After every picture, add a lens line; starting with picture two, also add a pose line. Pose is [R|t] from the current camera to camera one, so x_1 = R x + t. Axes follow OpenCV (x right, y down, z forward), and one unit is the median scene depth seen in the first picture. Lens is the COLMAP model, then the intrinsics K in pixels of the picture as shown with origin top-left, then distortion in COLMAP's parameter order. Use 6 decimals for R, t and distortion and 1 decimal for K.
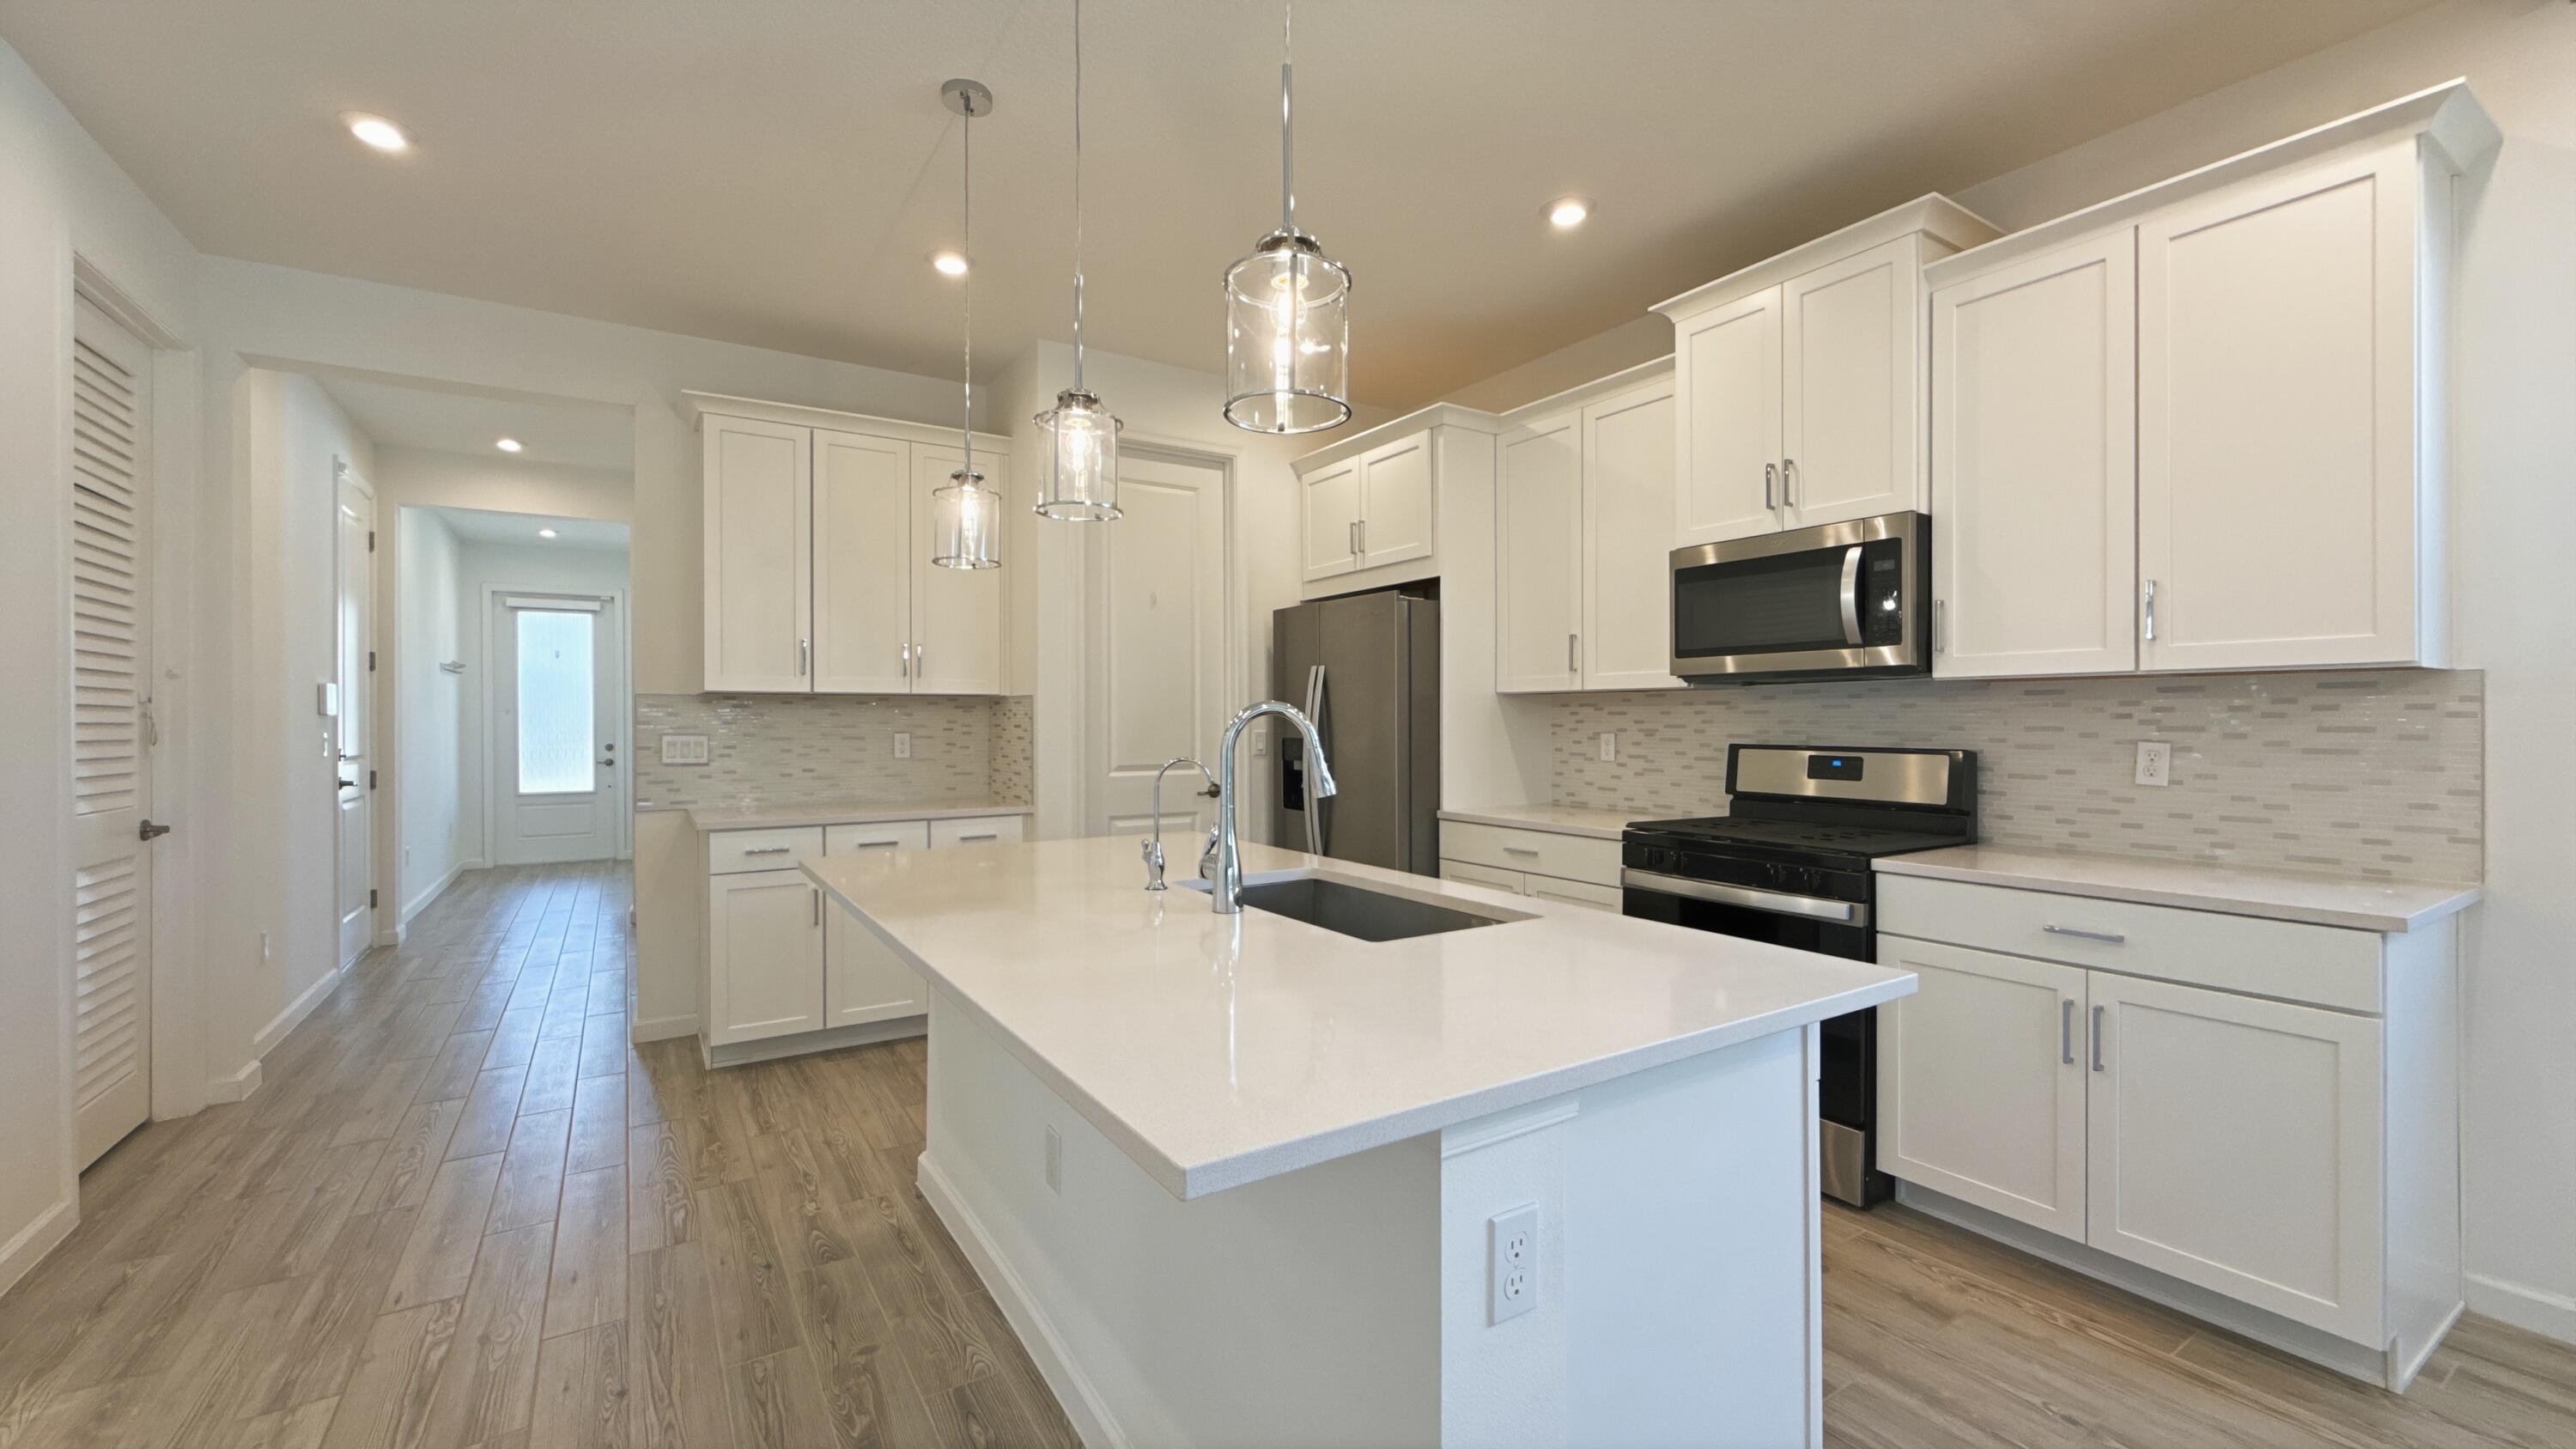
lens RADIAL K [[1031.6, 0, 1293.6], [0, 1031.6, 719.4], [0, 0, 1]] dist [0.000488, 0.000309]
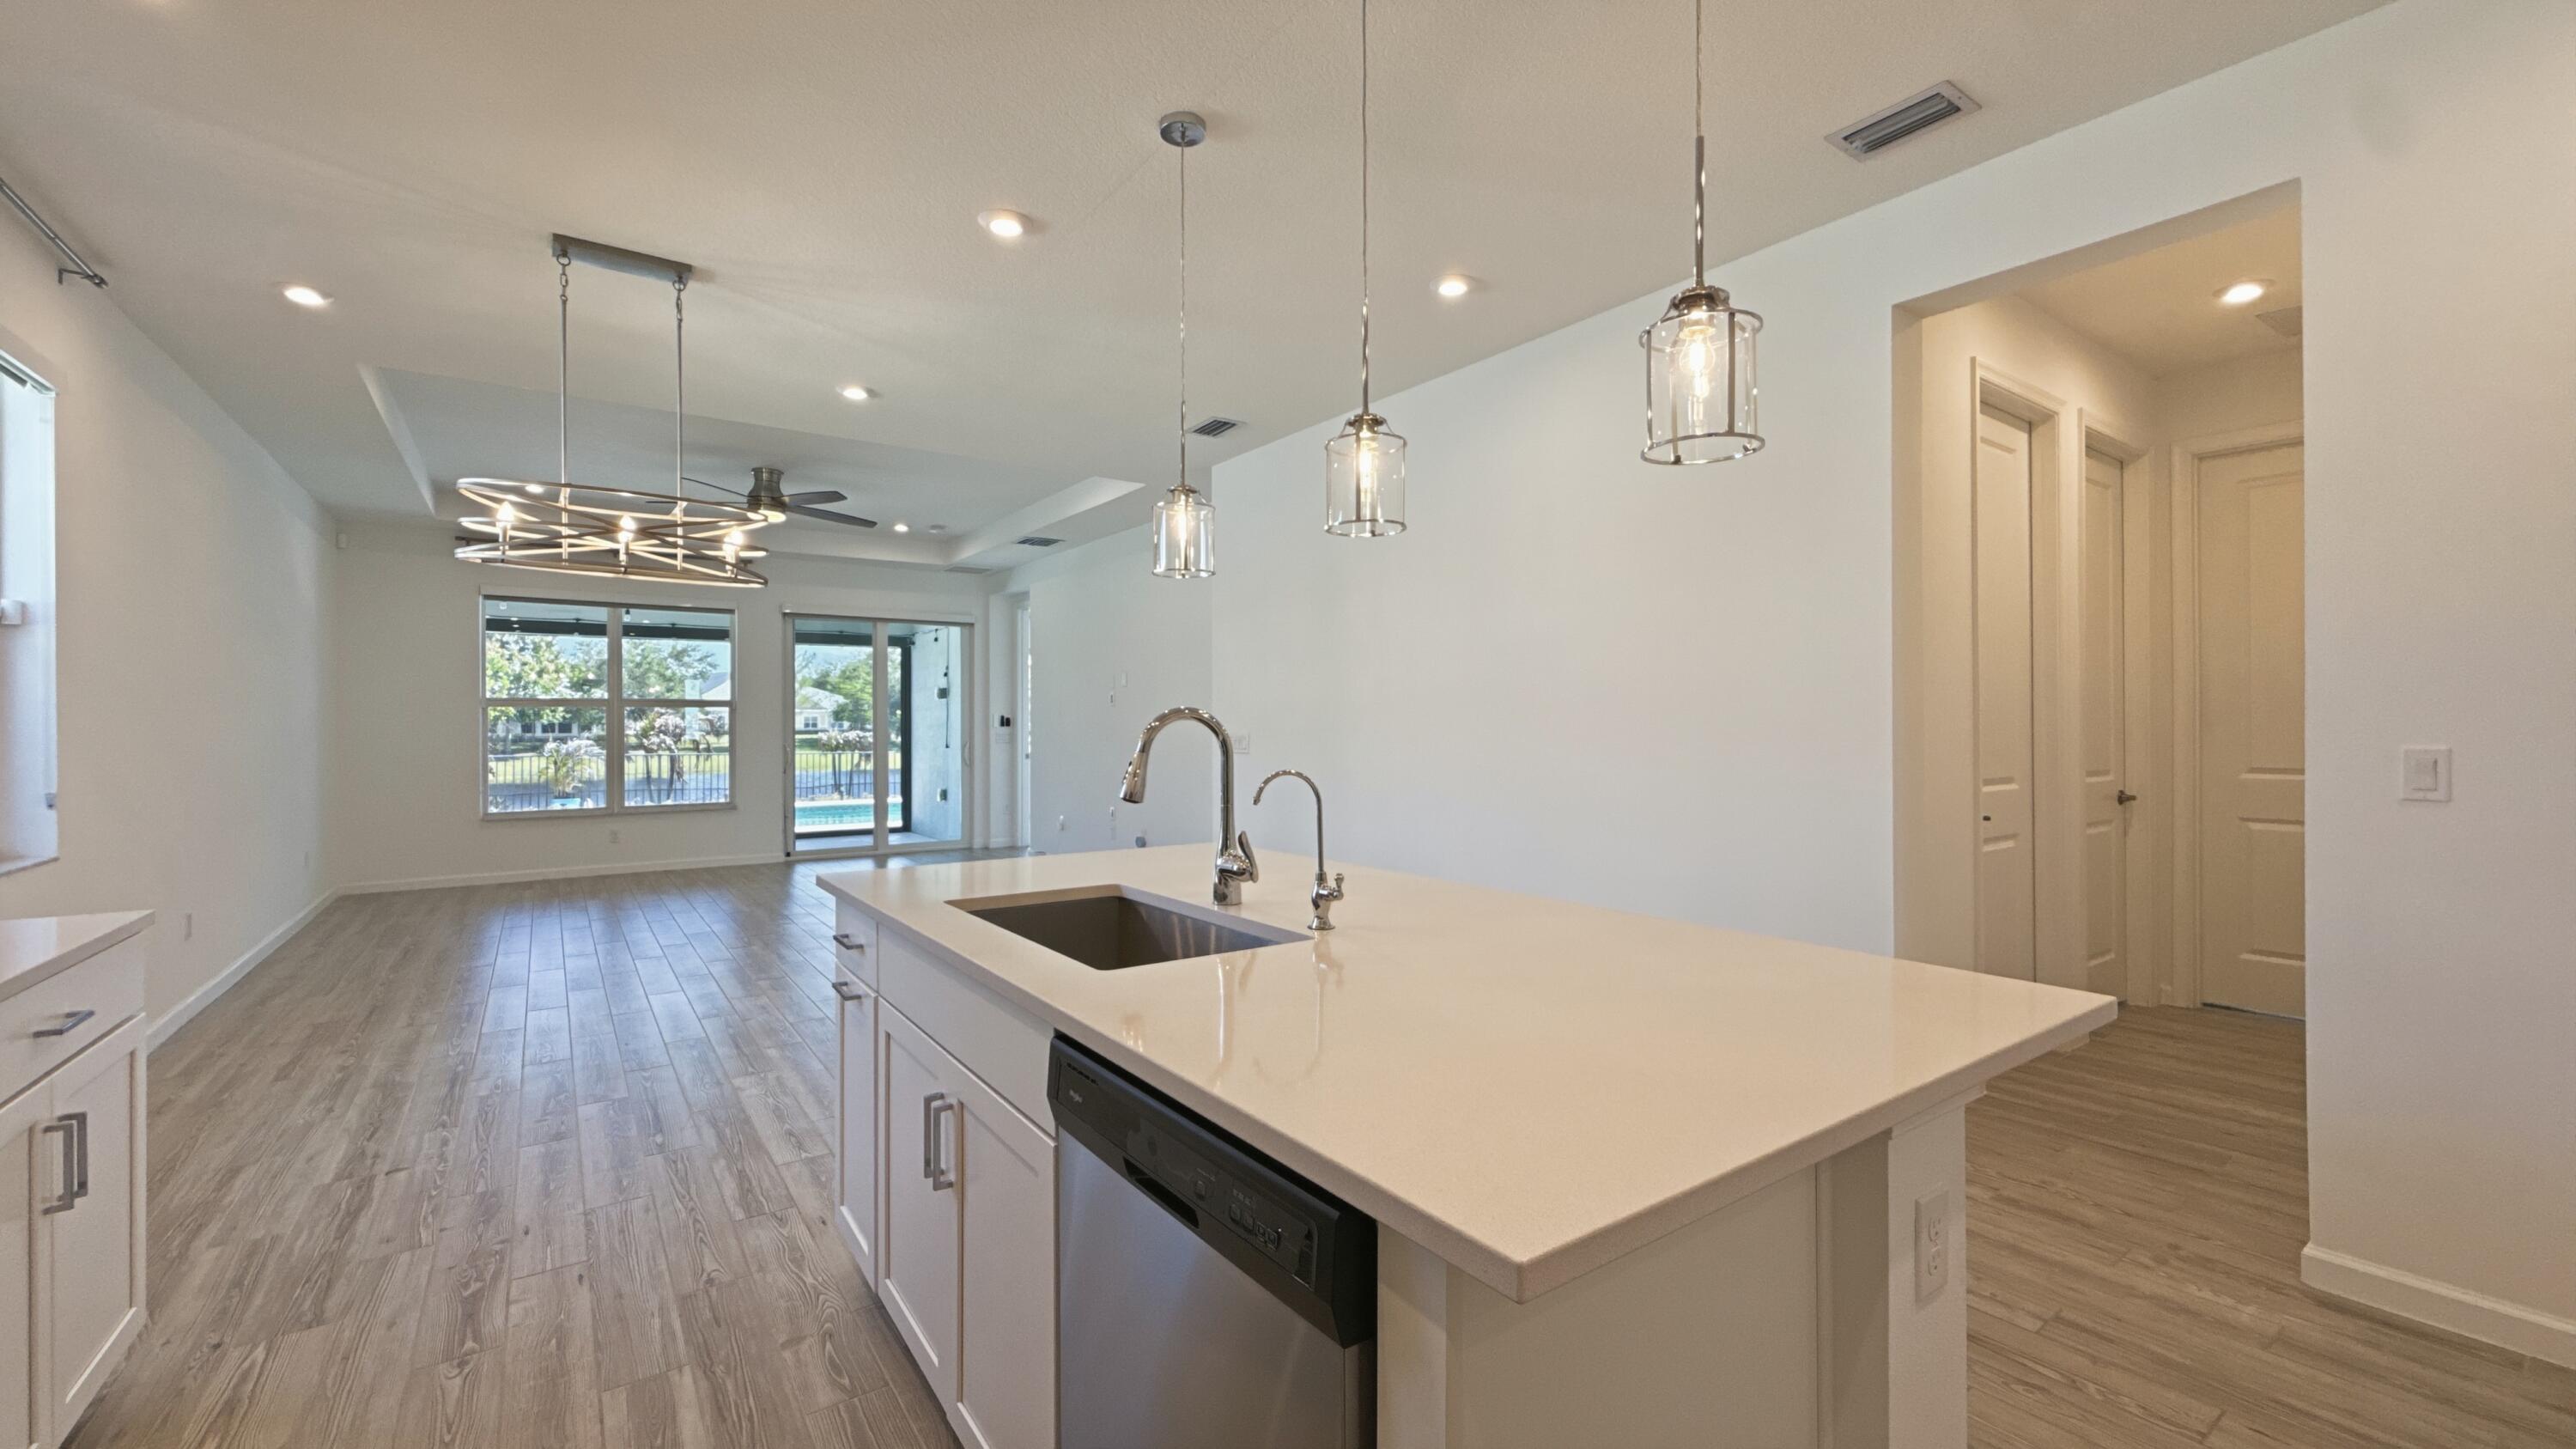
lens RADIAL K [[1031.6, 0, 1289.8], [0, 1031.6, 726.2], [0, 0, 1]] dist [0.000488, 0.000309]
pose [[-0.998650, 0.006223, -0.051571, -0.041225], [0.006131, 0.999979, 0.001957, -0.000303], [0.051583, 0.001638, -0.998667, 1.122020]]
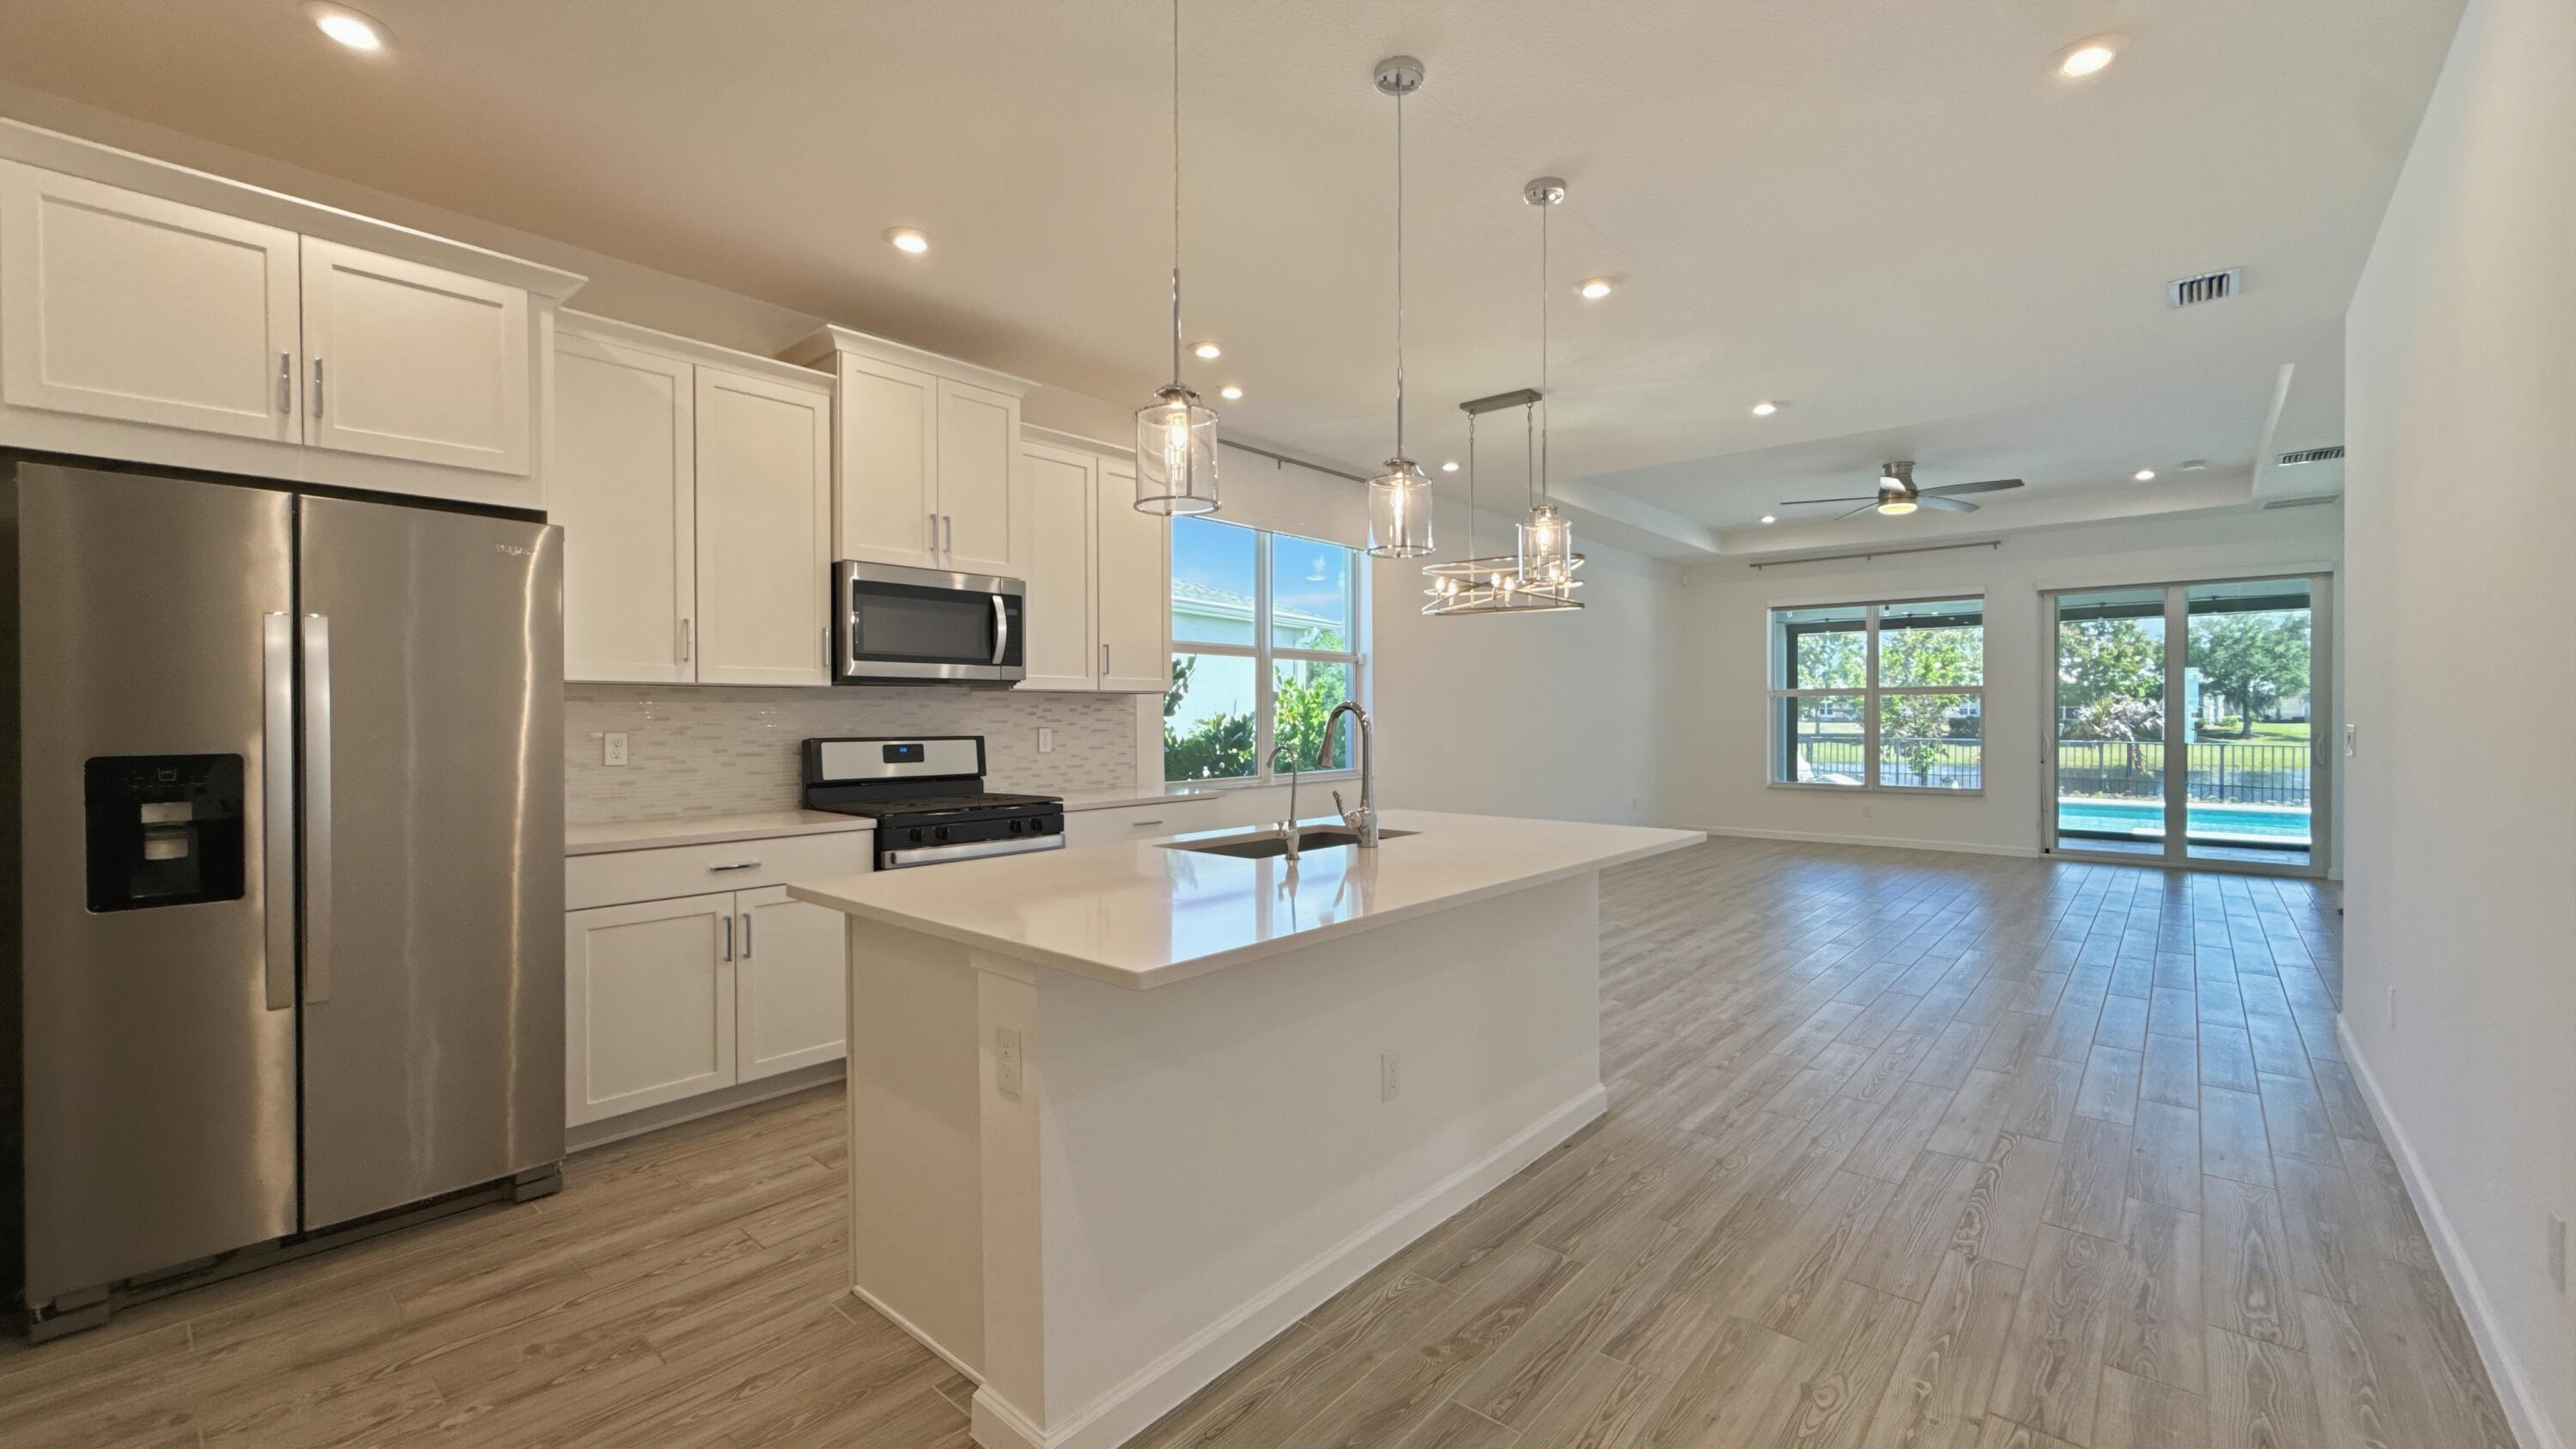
lens RADIAL K [[1031.6, 0, 1287.0], [0, 1031.6, 716.6], [0, 0, 1]] dist [0.000488, 0.000309]
pose [[-0.275207, 0.001070, 0.961384, -0.767833], [0.002742, 0.999996, -0.000328, 0.002438], [-0.961381, 0.002546, -0.275209, 0.813592]]
